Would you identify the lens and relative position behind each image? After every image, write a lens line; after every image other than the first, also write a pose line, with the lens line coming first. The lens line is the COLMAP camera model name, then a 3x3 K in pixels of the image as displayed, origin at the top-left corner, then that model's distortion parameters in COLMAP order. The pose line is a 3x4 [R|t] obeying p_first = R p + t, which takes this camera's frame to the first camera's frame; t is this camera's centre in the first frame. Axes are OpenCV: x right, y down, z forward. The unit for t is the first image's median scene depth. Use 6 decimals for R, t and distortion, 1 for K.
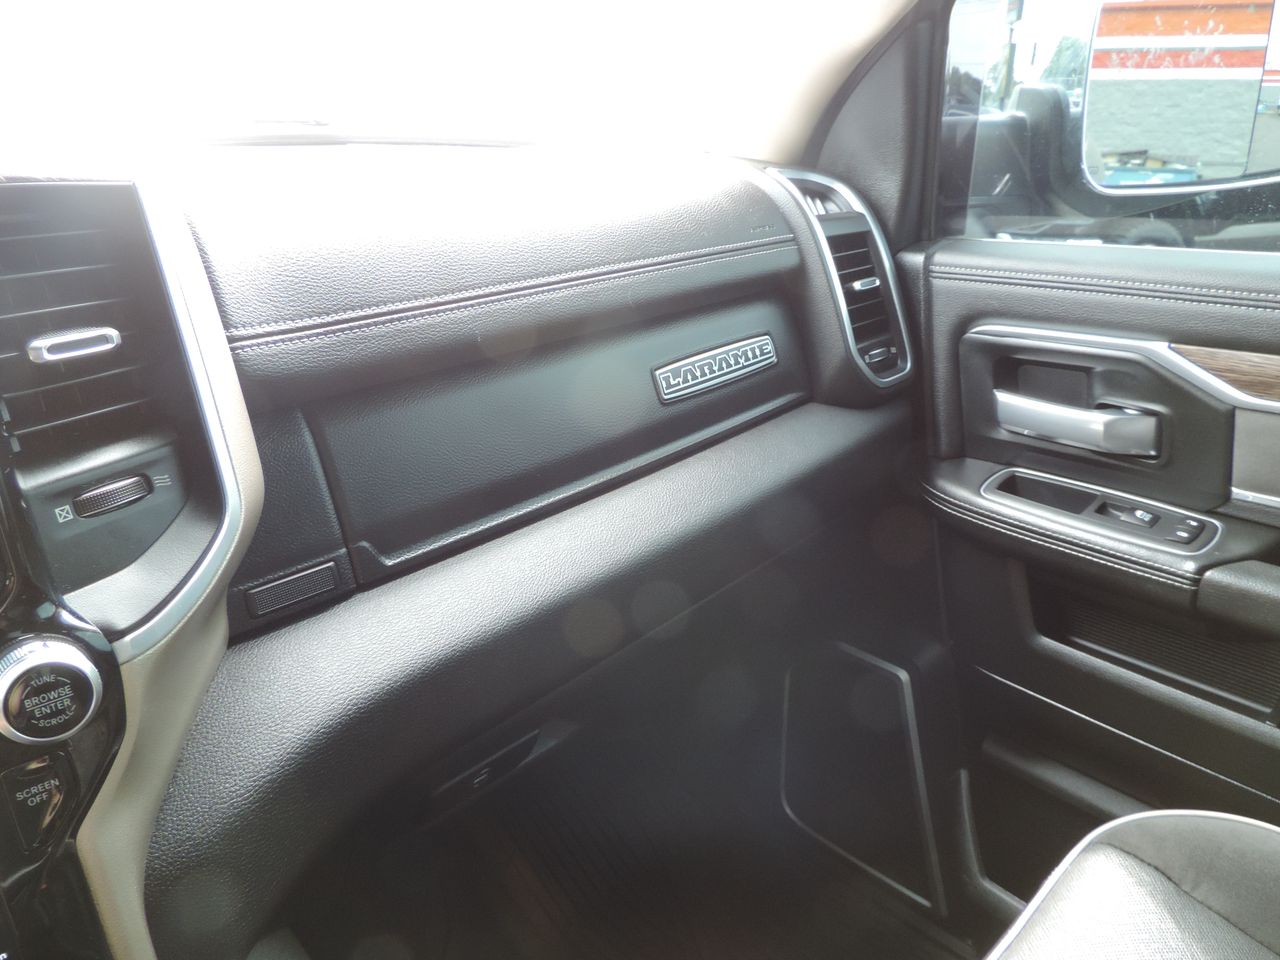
lens RADIAL K [[898.5, 0, 640.0], [0, 898.5, 480.0], [0, 0, 1]] dist [-0.023920, -0.000435]
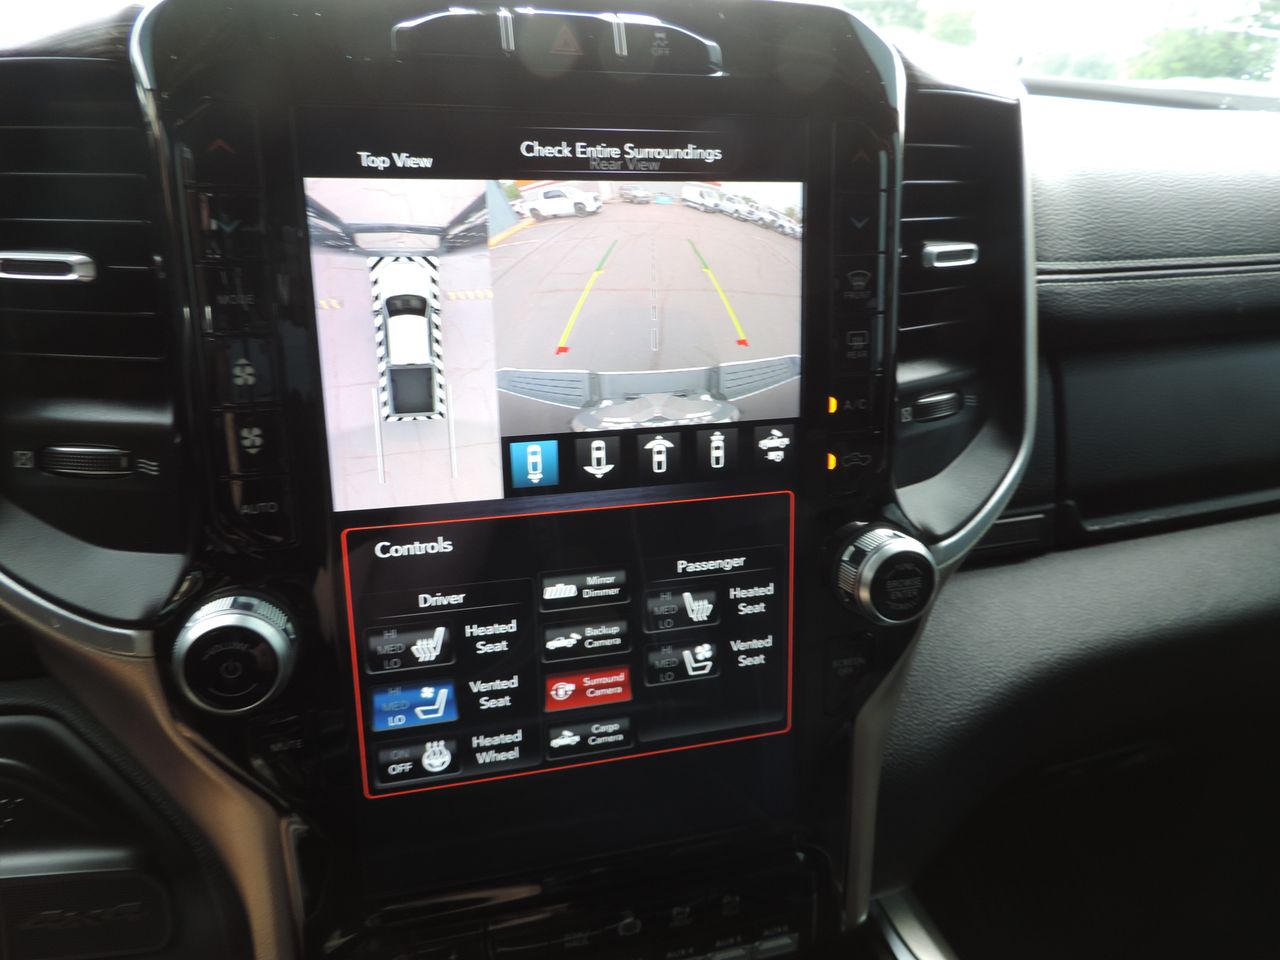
lens RADIAL K [[892.6, 0, 640.0], [0, 892.6, 480.0], [0, 0, 1]] dist [-0.015230, -0.005059]
pose [[0.889299, 0.219771, -0.401059, -0.403568], [-0.205249, 0.975481, 0.079428, 0.077928], [0.408681, 0.011681, 0.912602, -0.067412]]
